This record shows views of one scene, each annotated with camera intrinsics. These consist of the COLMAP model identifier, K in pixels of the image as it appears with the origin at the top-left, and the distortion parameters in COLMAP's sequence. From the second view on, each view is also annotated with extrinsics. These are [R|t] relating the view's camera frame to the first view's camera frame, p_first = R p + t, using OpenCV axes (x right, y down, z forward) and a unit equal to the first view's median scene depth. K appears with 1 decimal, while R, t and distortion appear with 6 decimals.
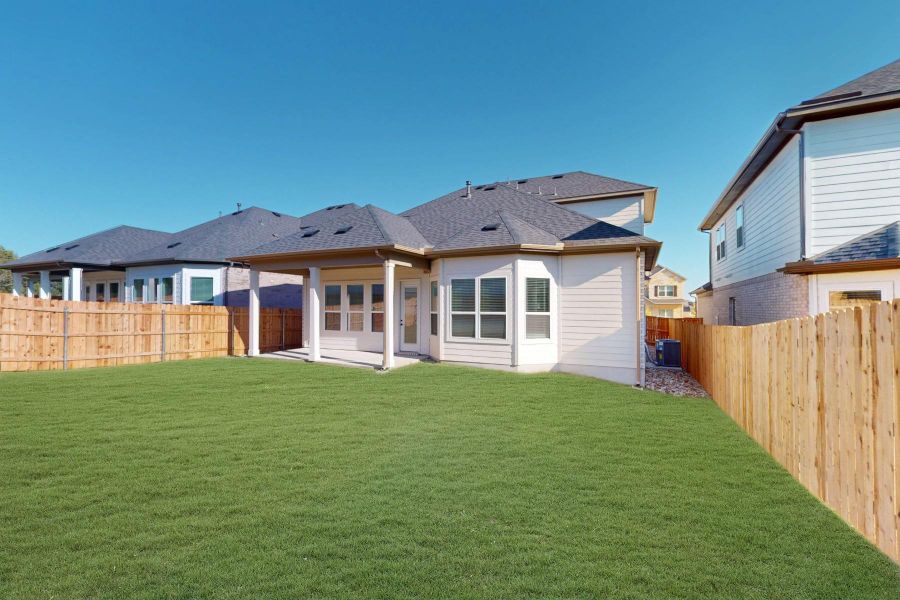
lens RADIAL K [[391.5, 0, 447.5], [0, 391.5, 302.5], [0, 0, 1]] dist [-0.000177, 0.000705]
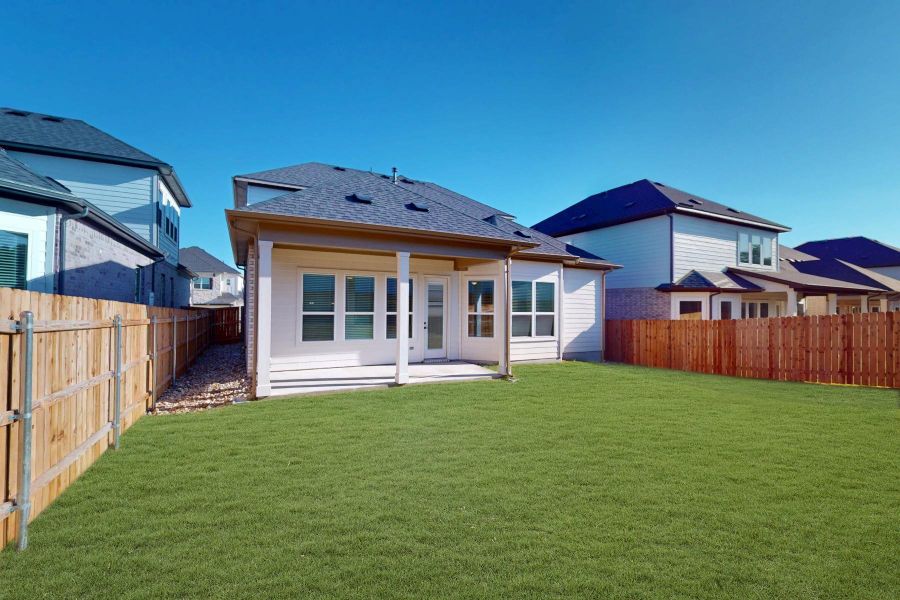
lens RADIAL K [[391.5, 0, 447.3], [0, 391.5, 302.8], [0, 0, 1]] dist [-0.000177, 0.000705]
pose [[0.590183, 0.008993, 0.807220, -0.858016], [-0.018855, 0.999819, 0.002646, -0.001713], [-0.807050, -0.016782, 0.590245, 0.507525]]
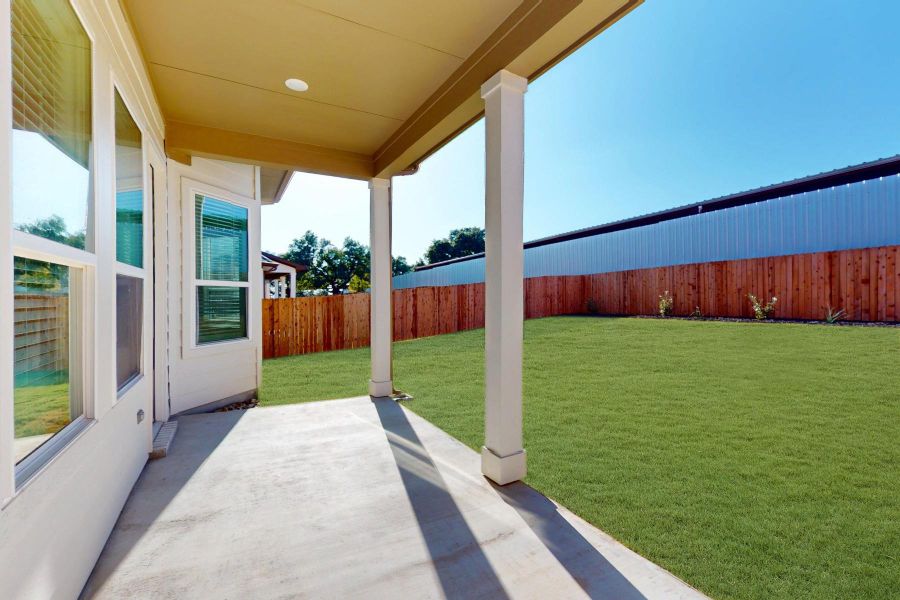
lens RADIAL K [[391.5, 0, 448.1], [0, 391.5, 297.9], [0, 0, 1]] dist [-0.000177, 0.000705]
pose [[-0.822540, 0.000197, 0.568707, -0.442514], [-0.005111, 0.999957, -0.007739, 0.042930], [-0.568684, -0.009273, -0.822504, 1.206027]]
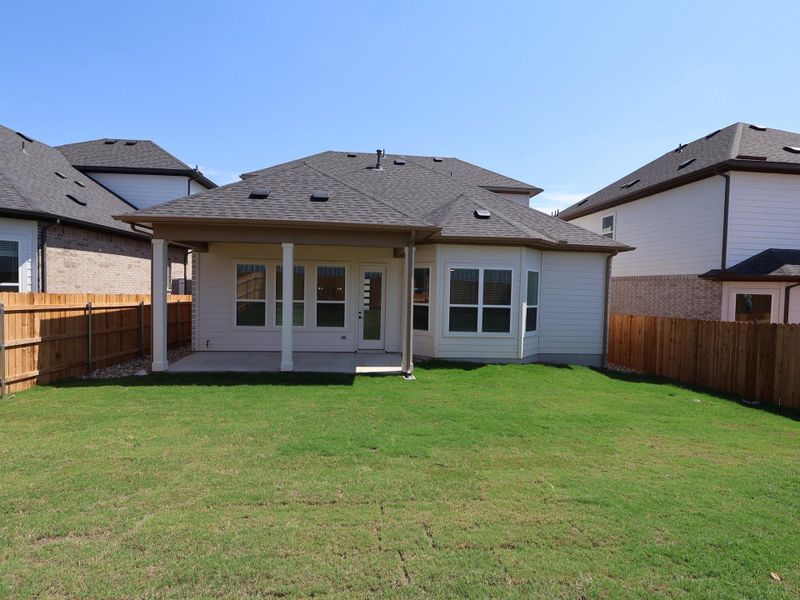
lens RADIAL K [[418.8, 0, 398.7], [0, 418.8, 302.6], [0, 0, 1]] dist [-0.002667, -0.001088]
pose [[0.853076, -0.001411, 0.521786, -0.564005], [-0.028029, 0.998429, 0.048525, -0.023263], [-0.521034, -0.056021, 0.851695, 0.224868]]
